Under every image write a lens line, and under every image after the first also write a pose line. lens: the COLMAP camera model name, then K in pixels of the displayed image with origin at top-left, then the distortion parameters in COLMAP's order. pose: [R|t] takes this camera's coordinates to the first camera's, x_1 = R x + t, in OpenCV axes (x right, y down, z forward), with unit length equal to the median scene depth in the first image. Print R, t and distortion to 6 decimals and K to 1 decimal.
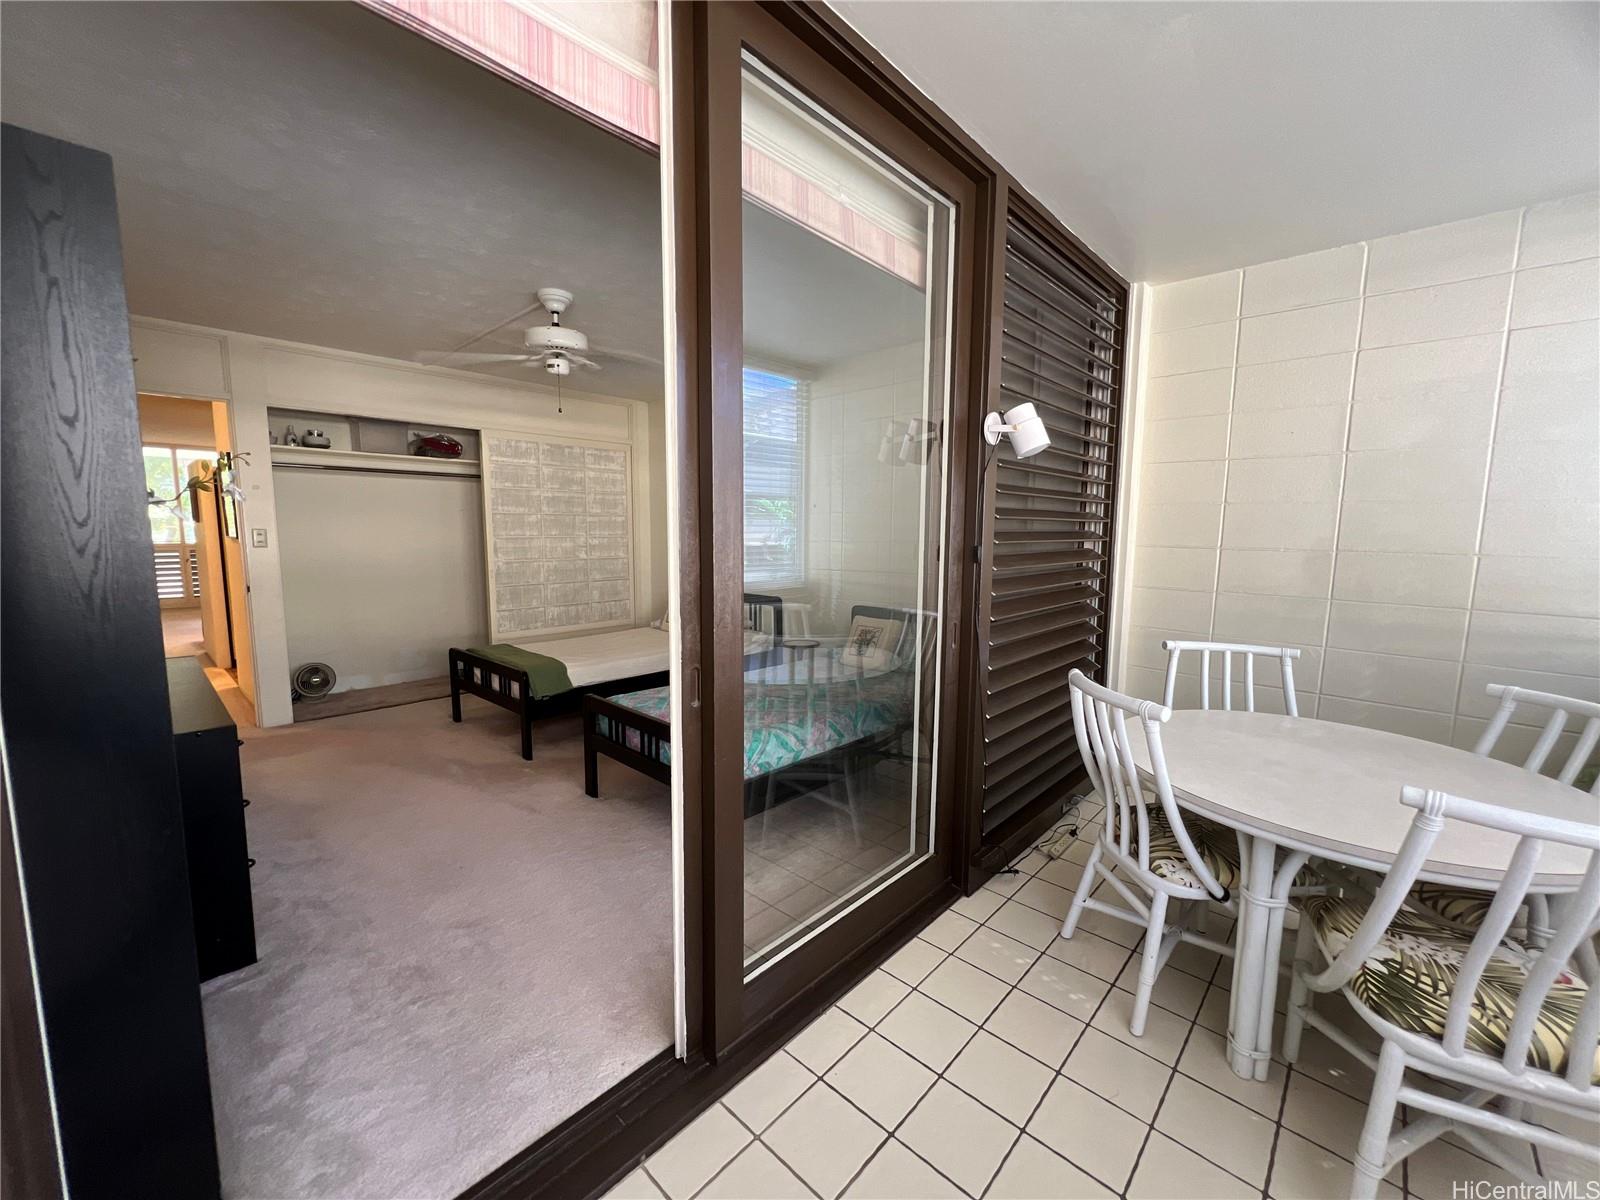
lens RADIAL K [[633.8, 0, 797.9], [0, 633.8, 603.2], [0, 0, 1]] dist [0.000147, -0.000140]
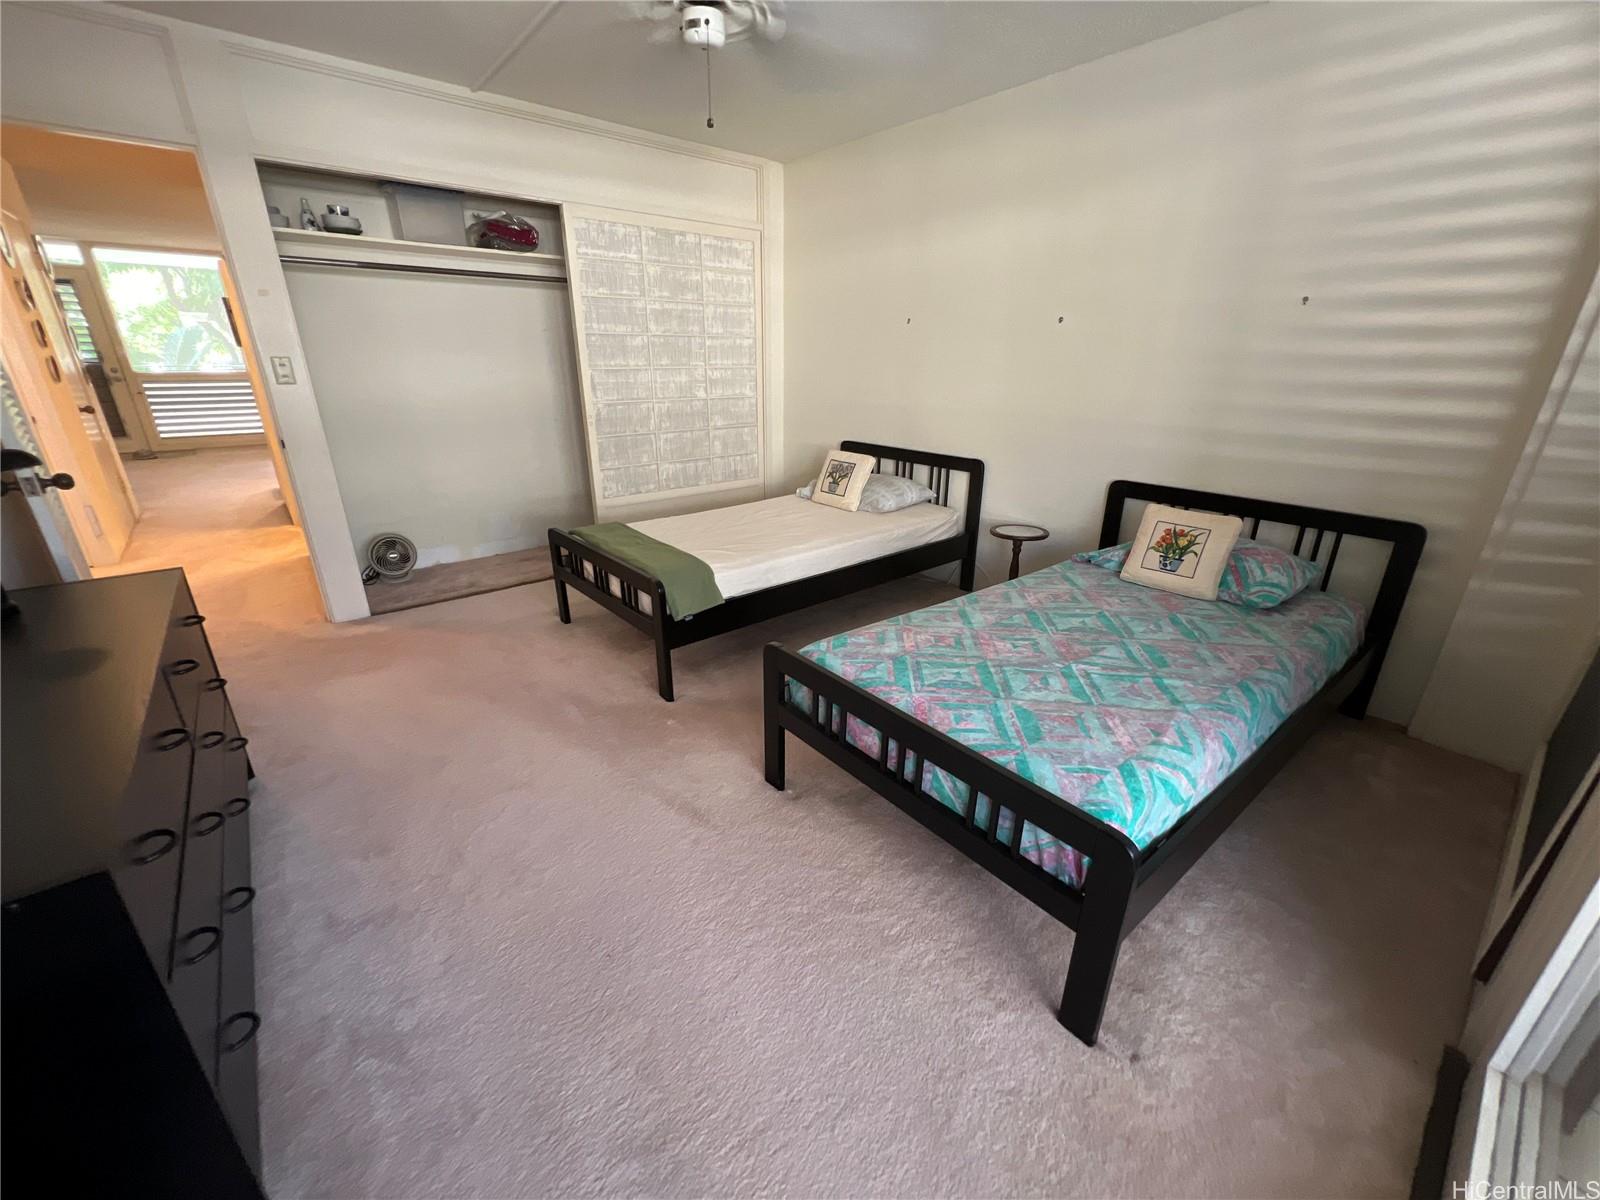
lens RADIAL K [[633.8, 0, 803.2], [0, 633.8, 602.2], [0, 0, 1]] dist [0.000147, -0.000140]
pose [[0.993304, 0.044189, -0.106742, -0.164591], [-0.015734, 0.967093, 0.253937, -0.037132], [0.114451, -0.250557, 0.961313, 0.289394]]
